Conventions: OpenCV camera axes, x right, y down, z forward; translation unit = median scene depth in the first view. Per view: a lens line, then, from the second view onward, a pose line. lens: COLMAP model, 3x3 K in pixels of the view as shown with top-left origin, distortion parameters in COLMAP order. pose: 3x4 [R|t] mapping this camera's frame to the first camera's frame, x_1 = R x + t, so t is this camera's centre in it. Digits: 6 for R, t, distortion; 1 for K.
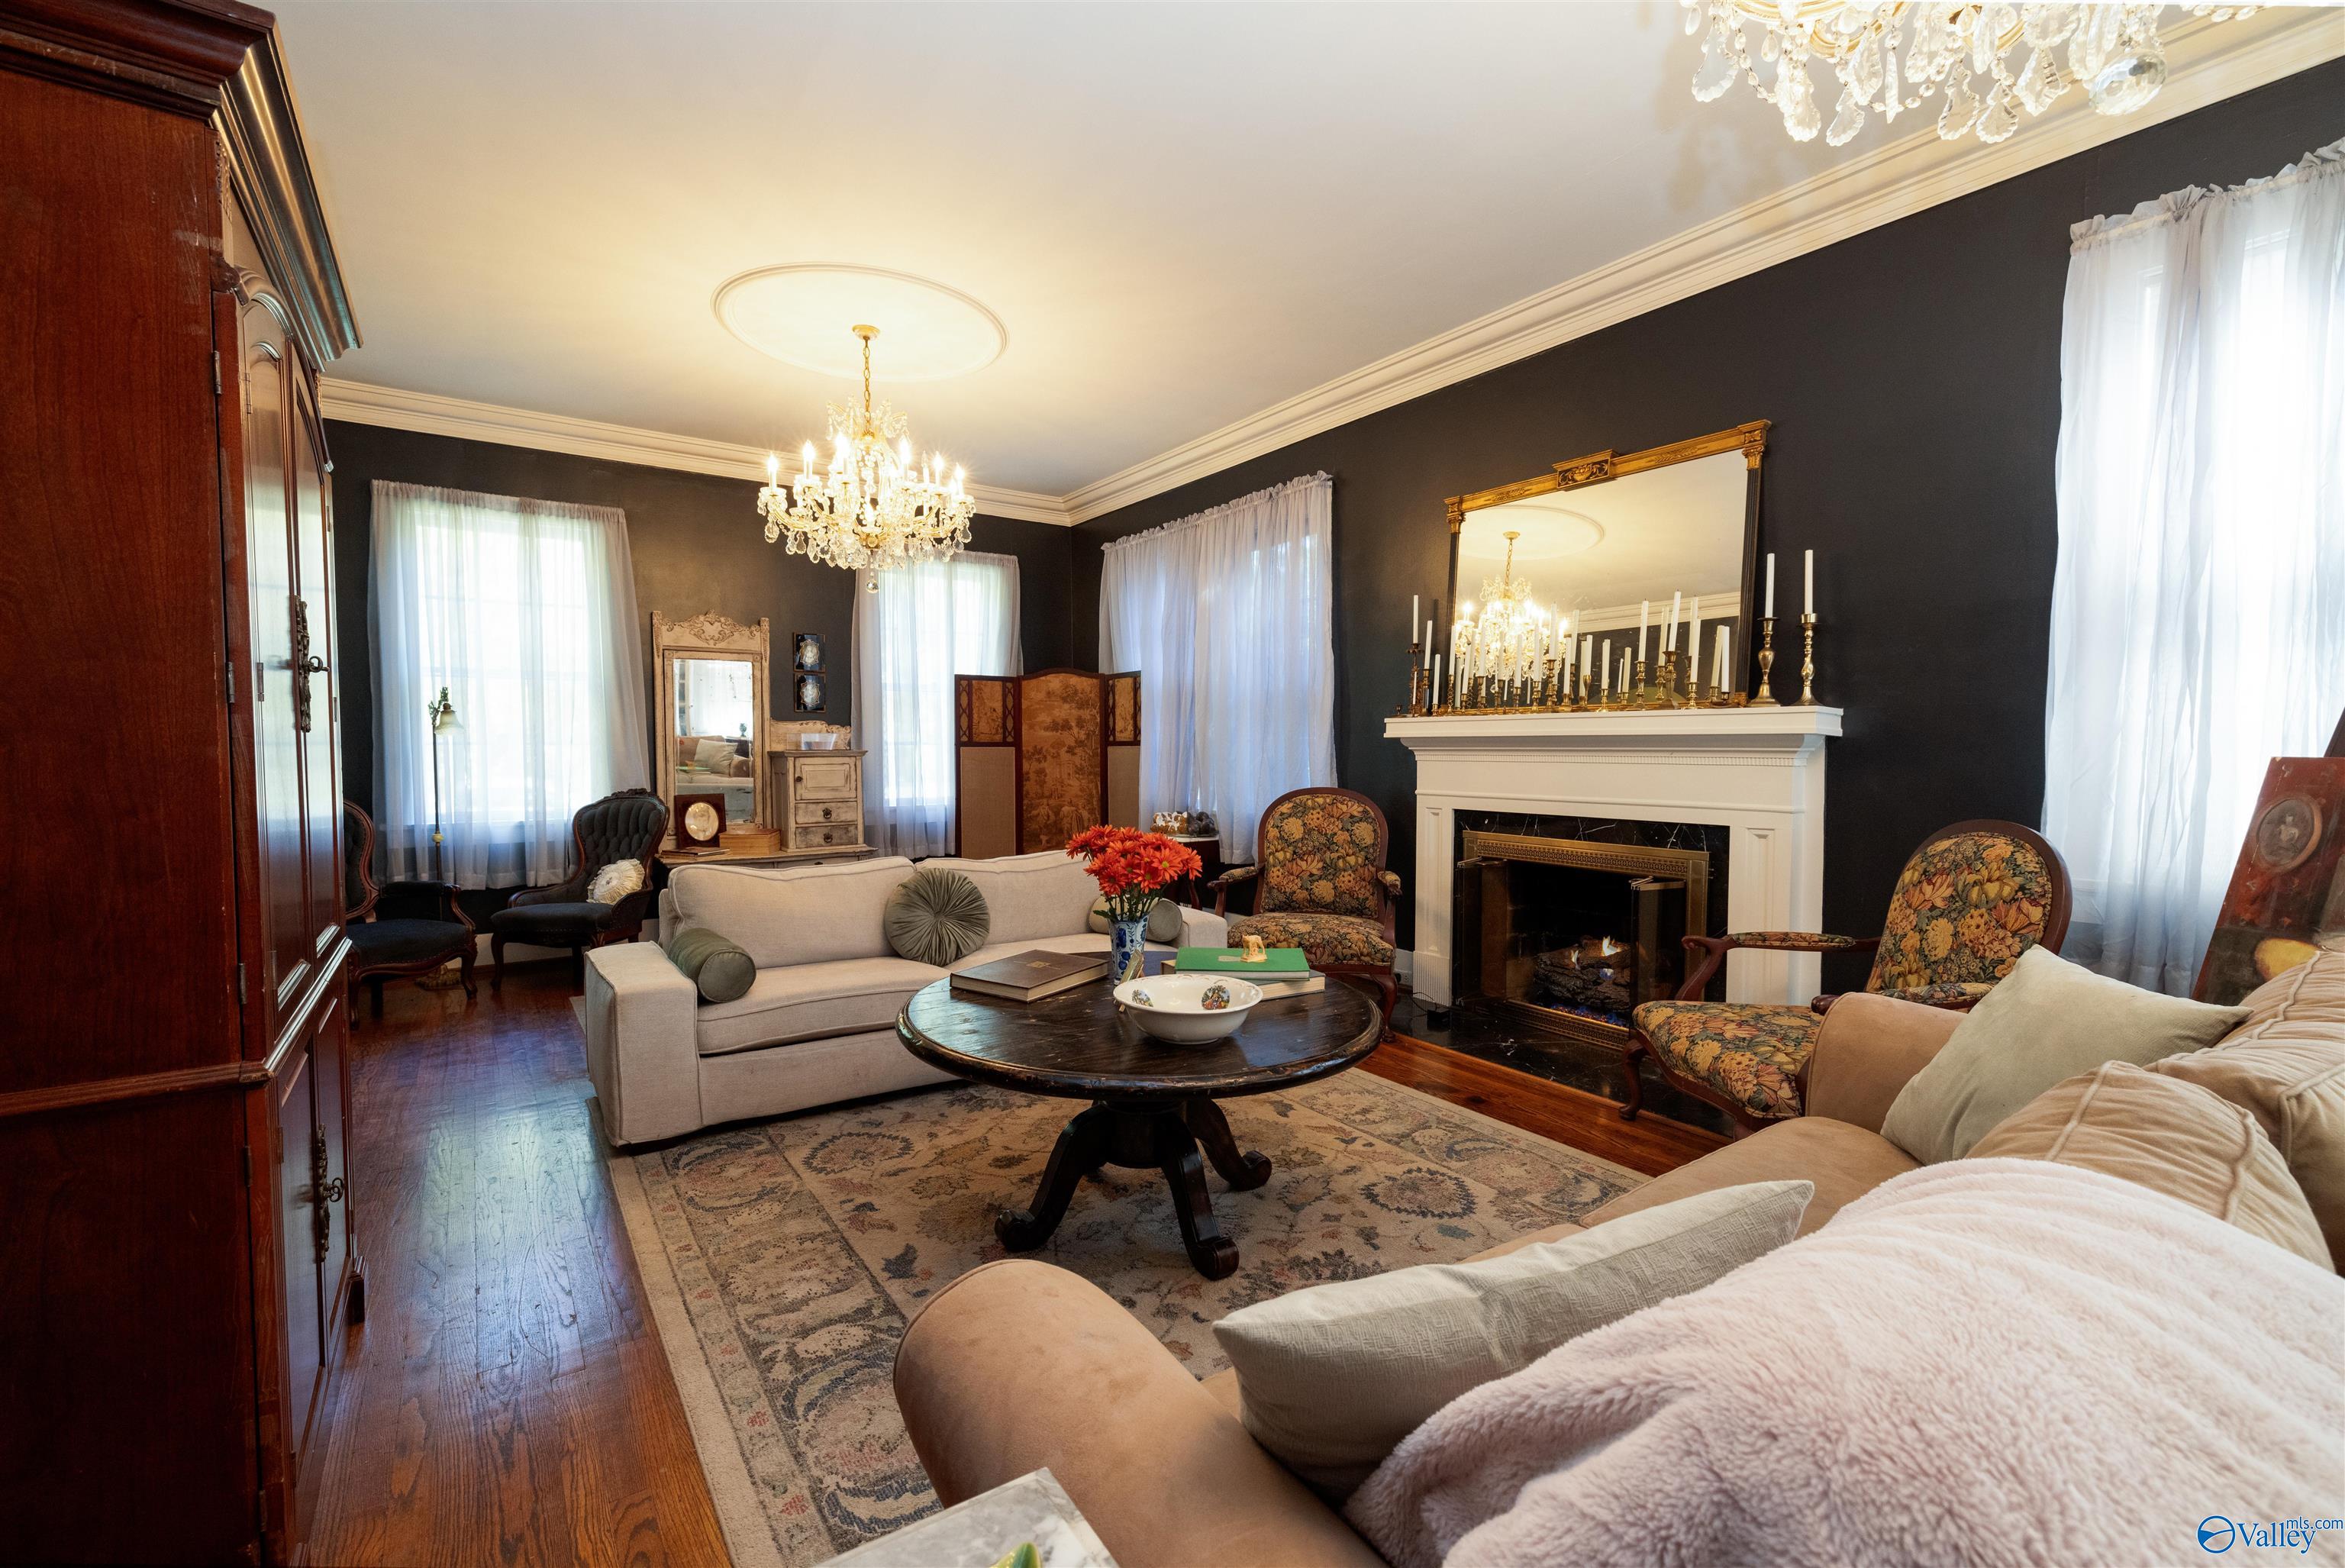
lens RADIAL K [[1007.6, 0, 1181.6], [0, 1007.6, 794.5], [0, 0, 1]] dist [-0.002594, 0.000050]
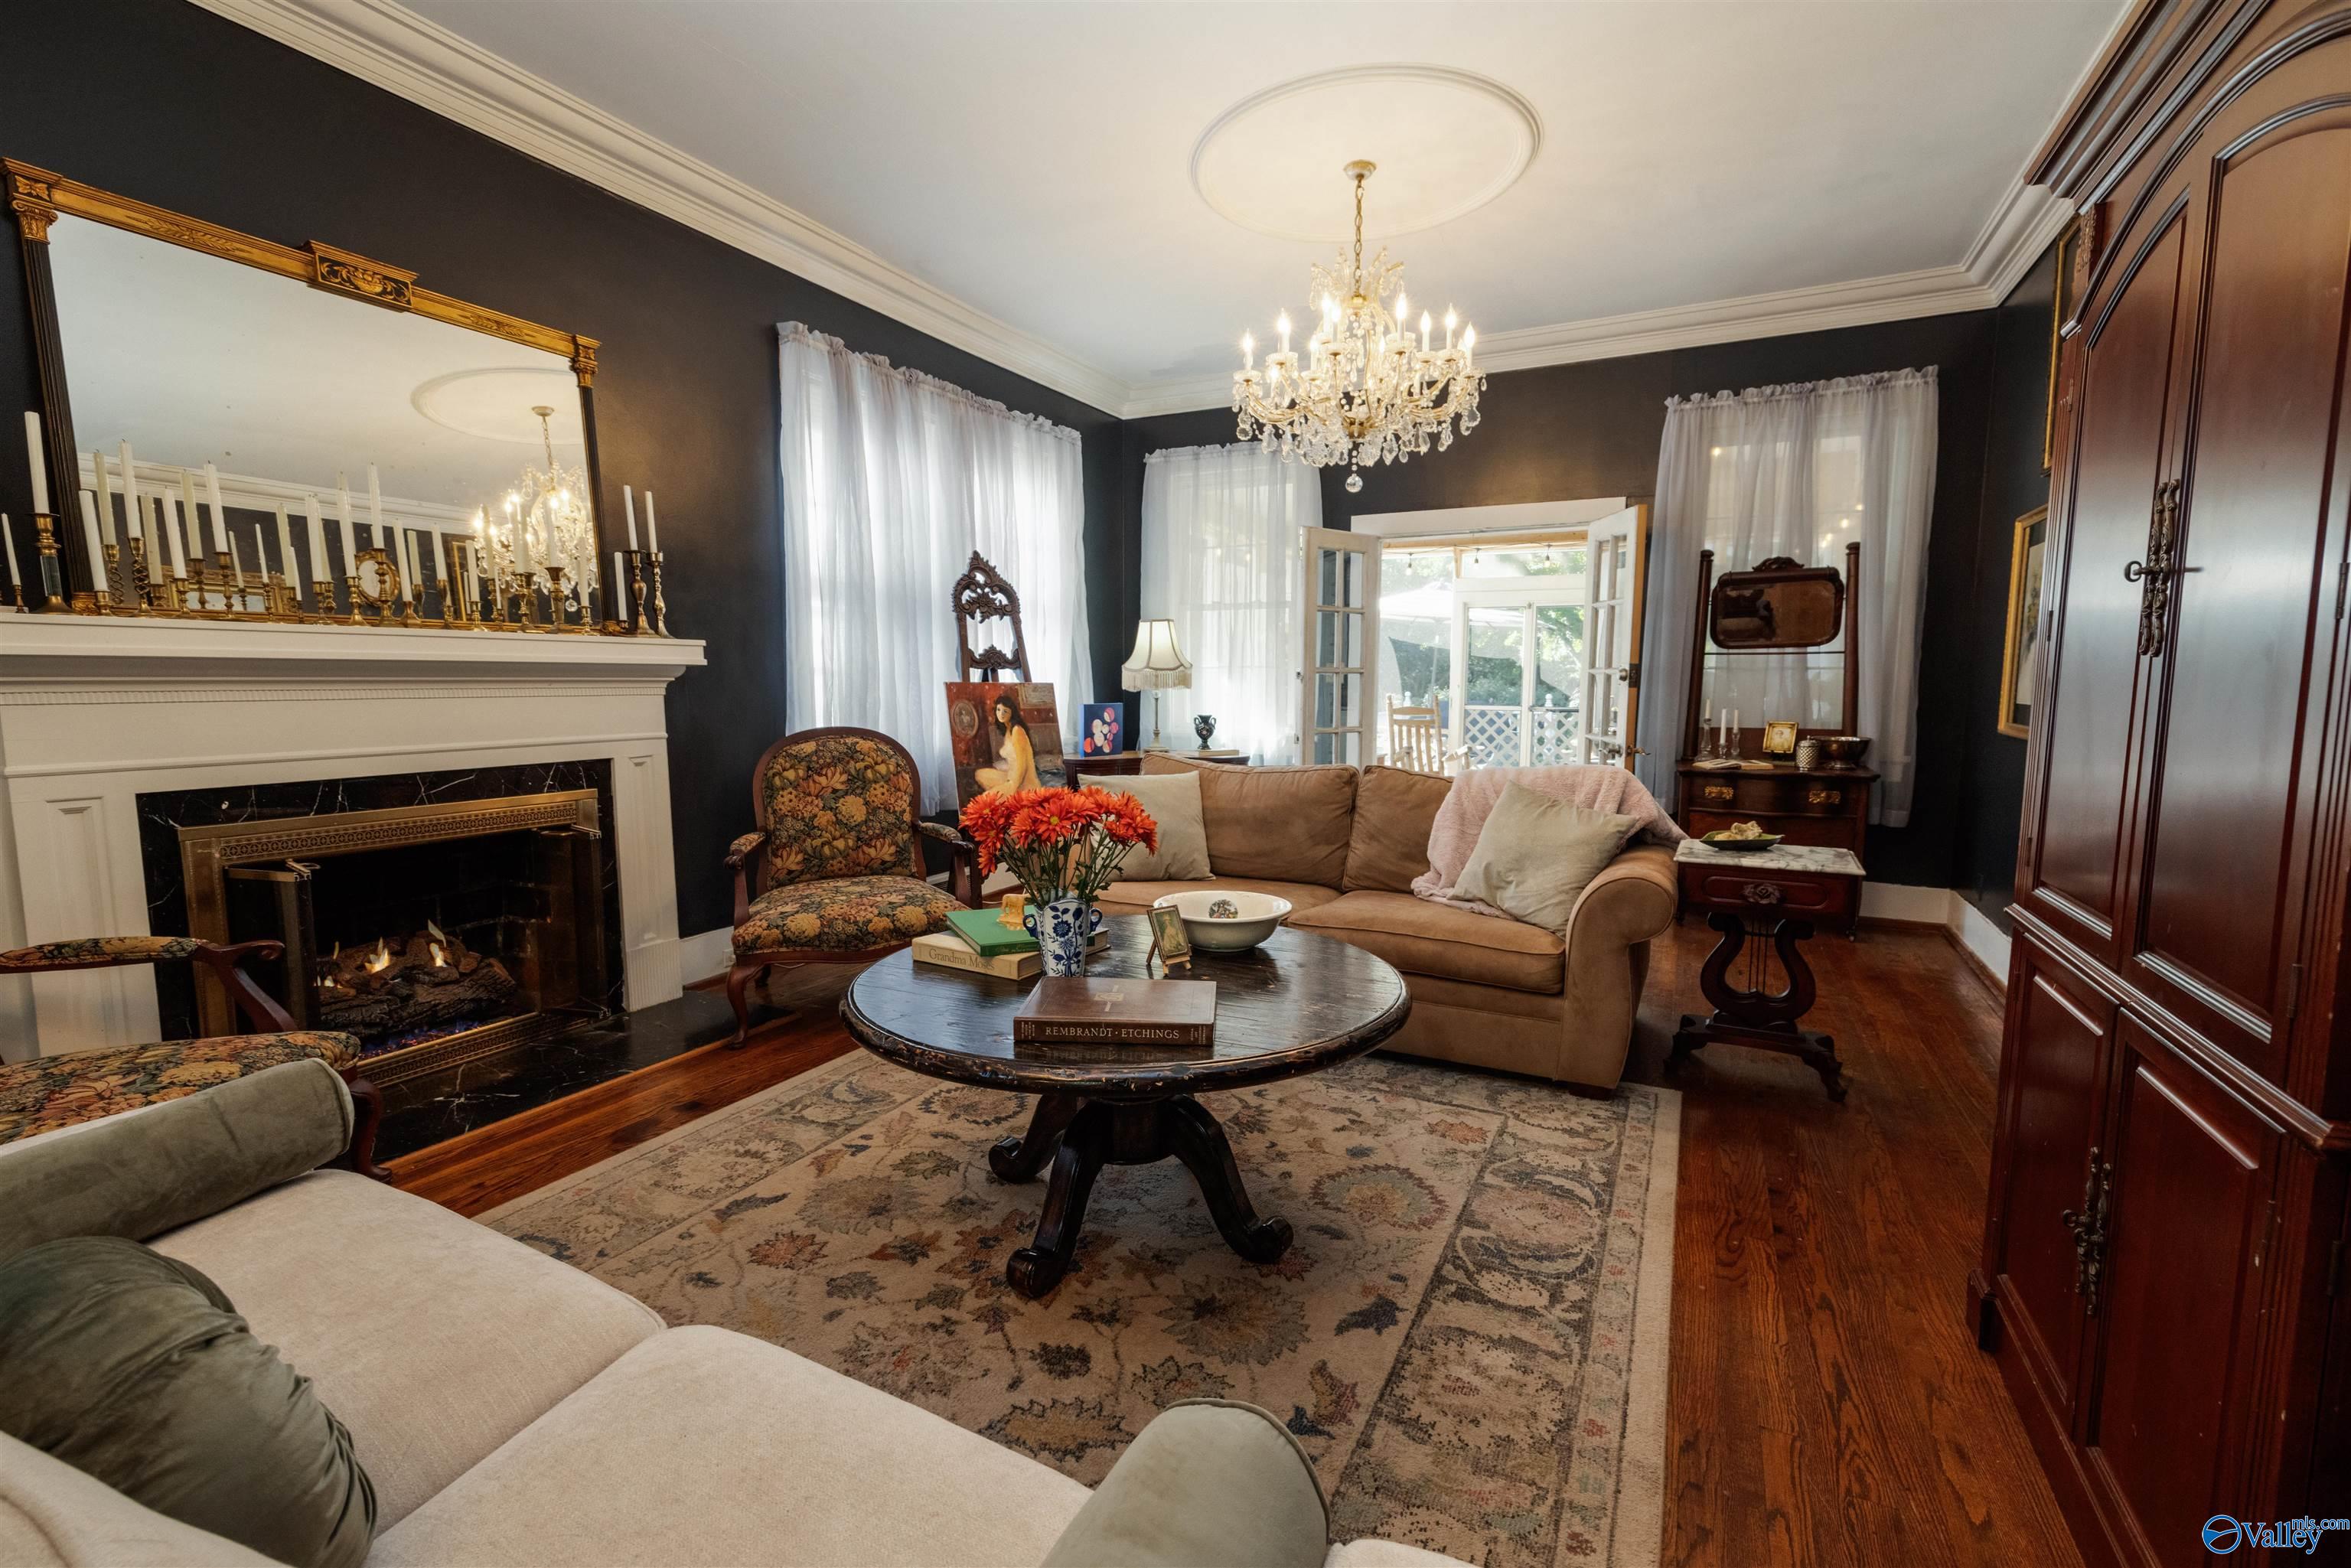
lens RADIAL K [[1010.1, 0, 1186.1], [0, 1010.1, 787.8], [0, 0, 1]] dist [-0.002594, 0.000050]
pose [[-0.469685, -0.095813, 0.877619, -0.782697], [0.041608, 0.990586, 0.130414, -0.060481], [-0.881853, 0.097770, -0.461277, 1.303927]]
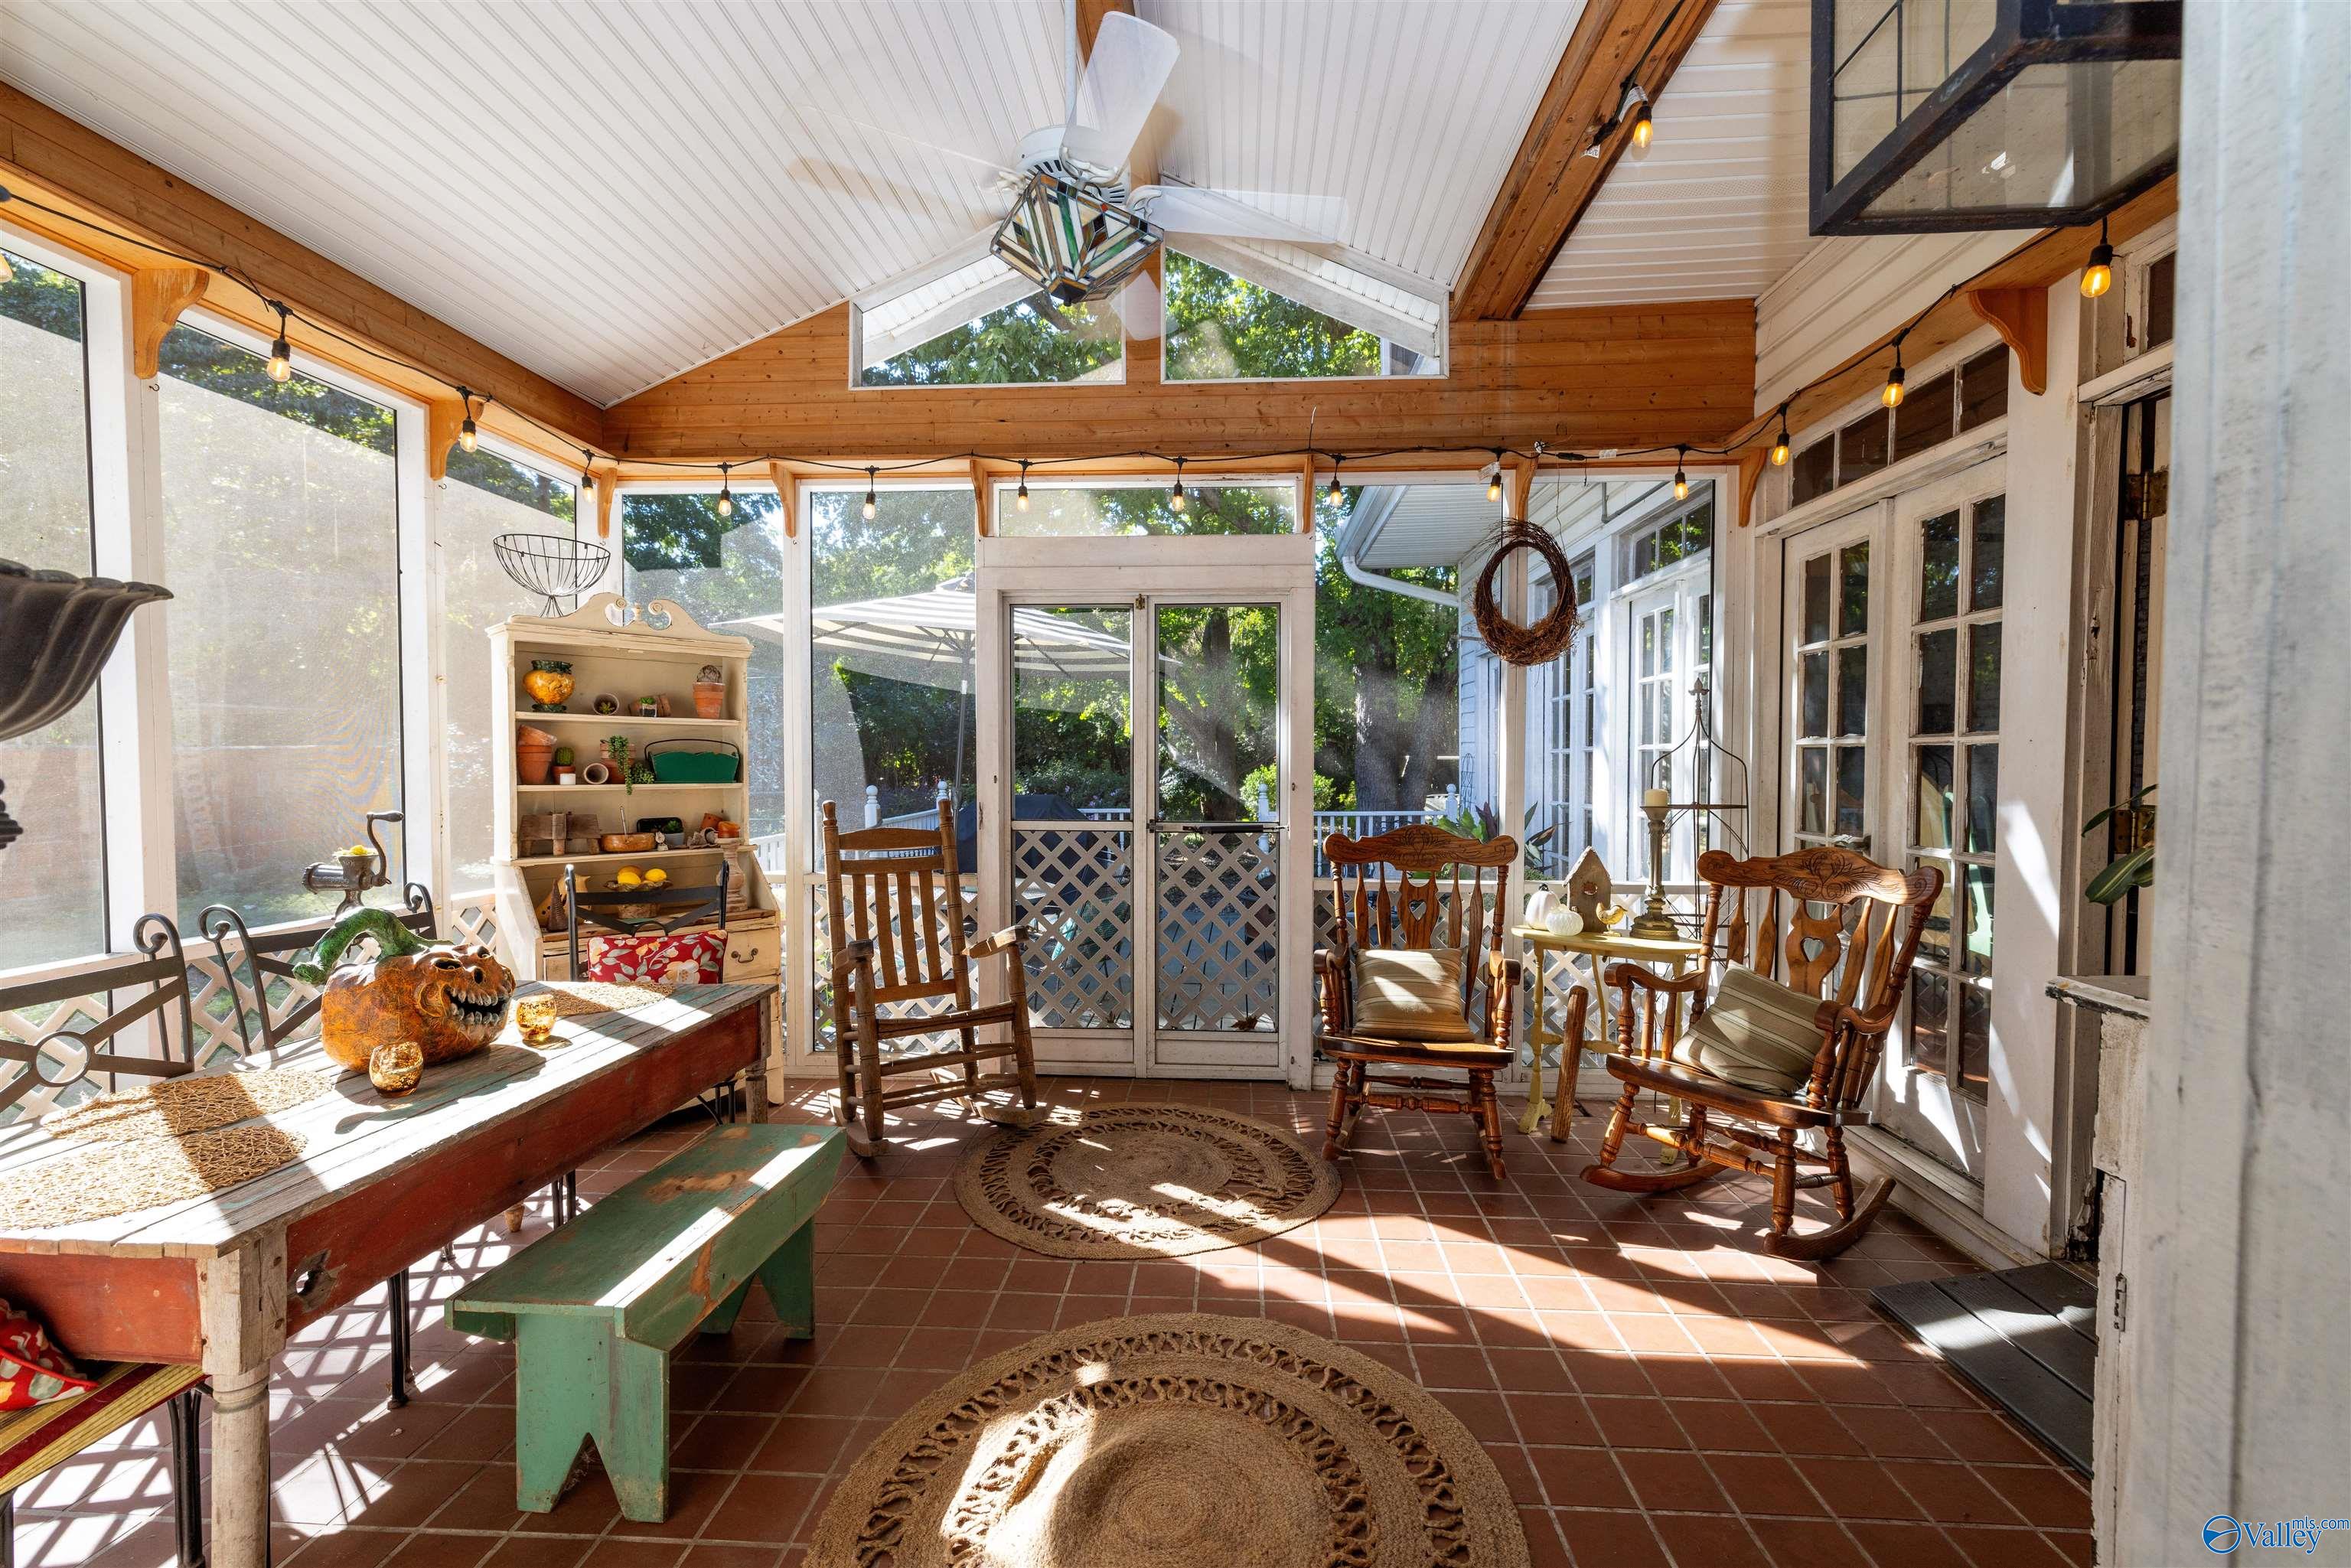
lens RADIAL K [[1010.1, 0, 1167.4], [0, 1010.1, 793.1], [0, 0, 1]] dist [-0.002594, 0.000050]
pose [[-0.786856, -0.010023, 0.617055, -0.434441], [0.028069, 0.998252, 0.052008, -0.037542], [-0.616498, 0.058243, -0.785199, 0.972583]]
